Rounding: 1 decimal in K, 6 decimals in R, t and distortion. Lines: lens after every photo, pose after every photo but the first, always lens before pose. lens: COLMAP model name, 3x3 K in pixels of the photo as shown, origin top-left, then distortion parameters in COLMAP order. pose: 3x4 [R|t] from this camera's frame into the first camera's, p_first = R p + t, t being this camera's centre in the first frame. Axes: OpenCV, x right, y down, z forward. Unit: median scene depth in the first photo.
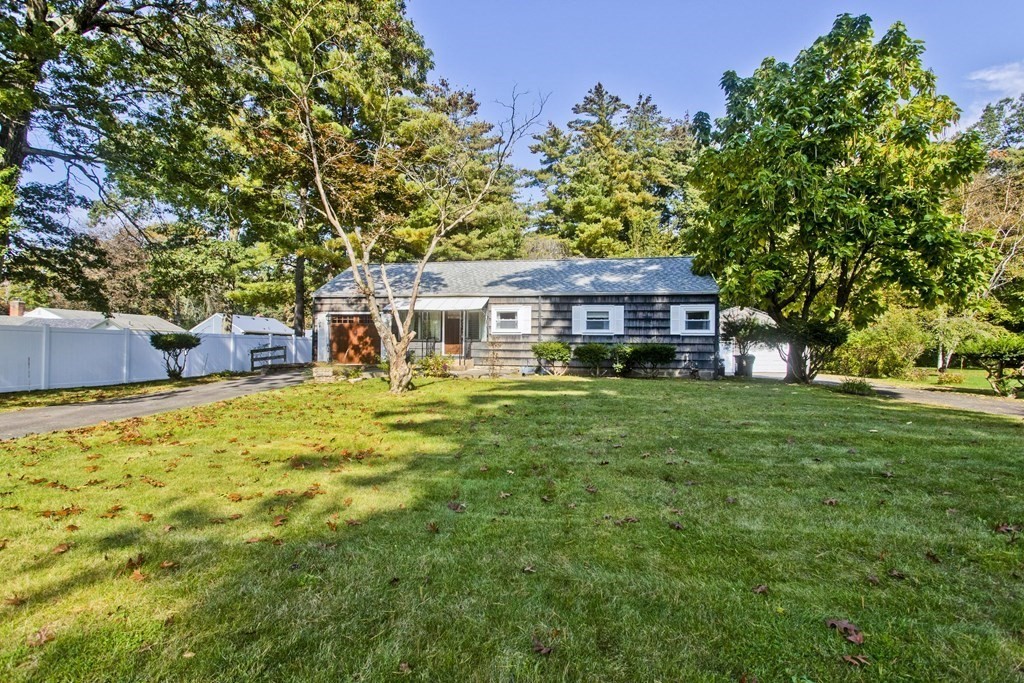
lens RADIAL K [[503.8, 0, 510.9], [0, 503.8, 339.4], [0, 0, 1]] dist [-0.002198, -0.000225]
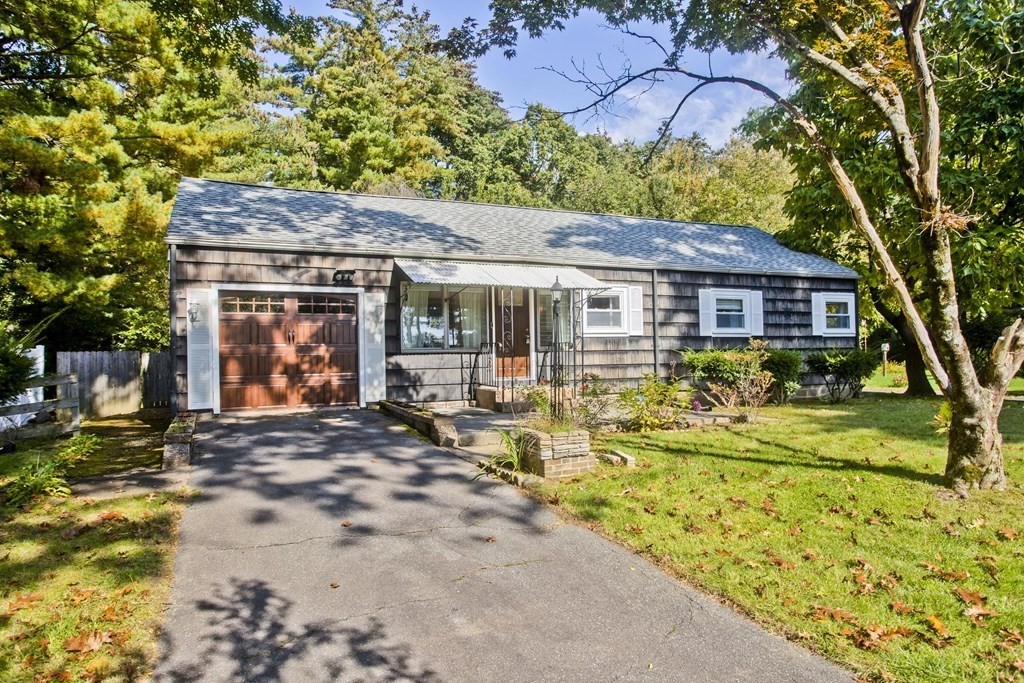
lens RADIAL K [[642.4, 0, 512.3], [0, 642.4, 342.1], [0, 0, 1]] dist [0.003512, 0.000403]
pose [[0.830497, -0.012080, 0.556891, -0.488810], [0.010849, 0.999926, 0.005510, -0.009292], [-0.556917, 0.001465, 0.830567, 0.483231]]
